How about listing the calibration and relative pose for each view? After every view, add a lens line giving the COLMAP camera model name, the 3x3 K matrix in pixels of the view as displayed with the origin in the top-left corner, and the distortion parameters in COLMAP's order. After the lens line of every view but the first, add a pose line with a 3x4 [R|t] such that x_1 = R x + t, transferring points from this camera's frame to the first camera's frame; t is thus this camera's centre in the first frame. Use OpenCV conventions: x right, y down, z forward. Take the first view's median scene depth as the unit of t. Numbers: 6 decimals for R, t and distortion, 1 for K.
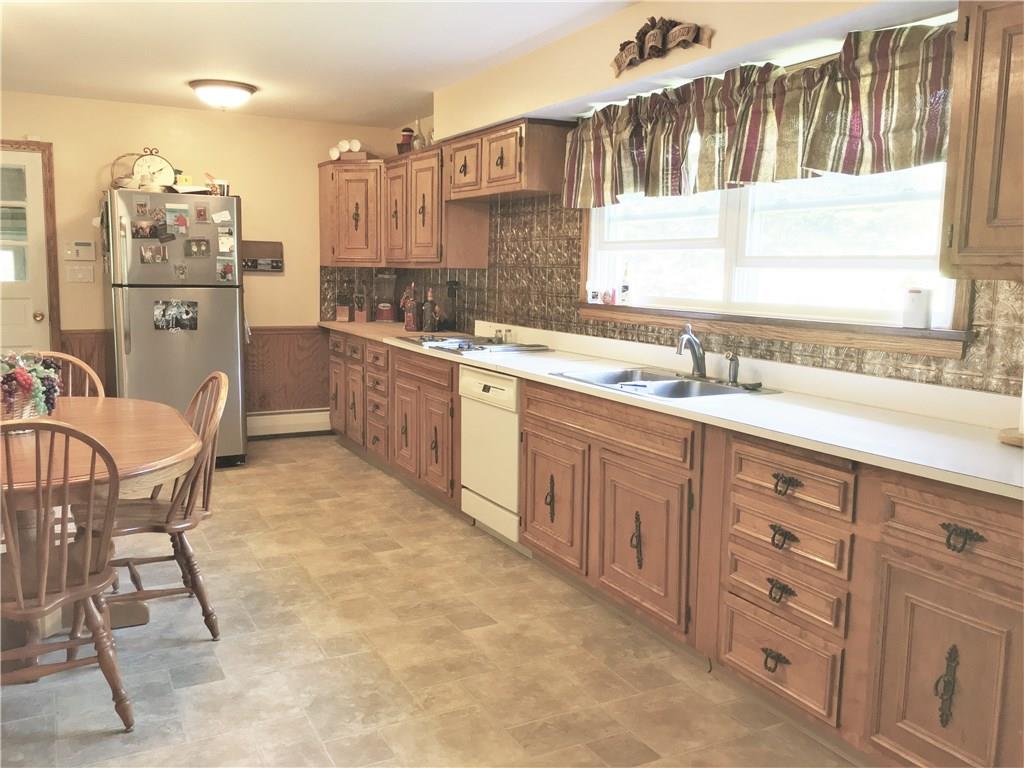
lens RADIAL K [[904.7, 0, 510.6], [0, 904.7, 361.6], [0, 0, 1]] dist [0.091945, 0.001637]
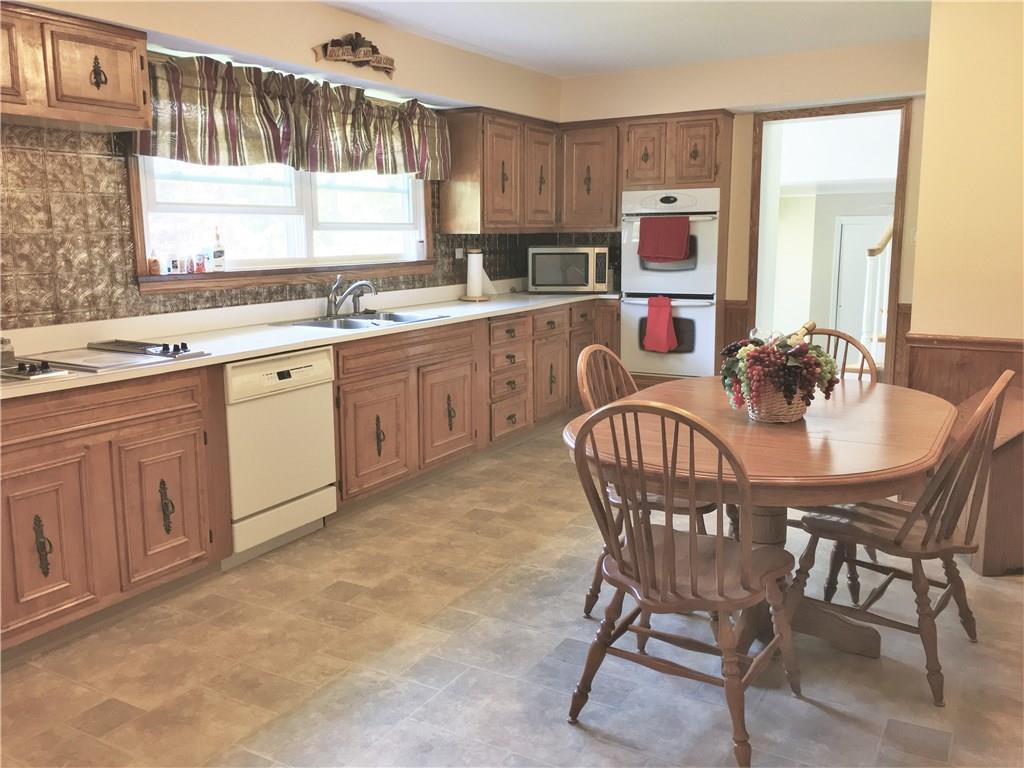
lens RADIAL K [[860.5, 0, 512.0], [0, 860.5, 384.0], [0, 0, 1]] dist [0.004722, 0.002654]
pose [[-0.548916, -0.145712, 0.823079, -0.883656], [0.098136, 0.966644, 0.236575, -0.143423], [-0.830097, 0.210633, -0.516307, 1.345067]]
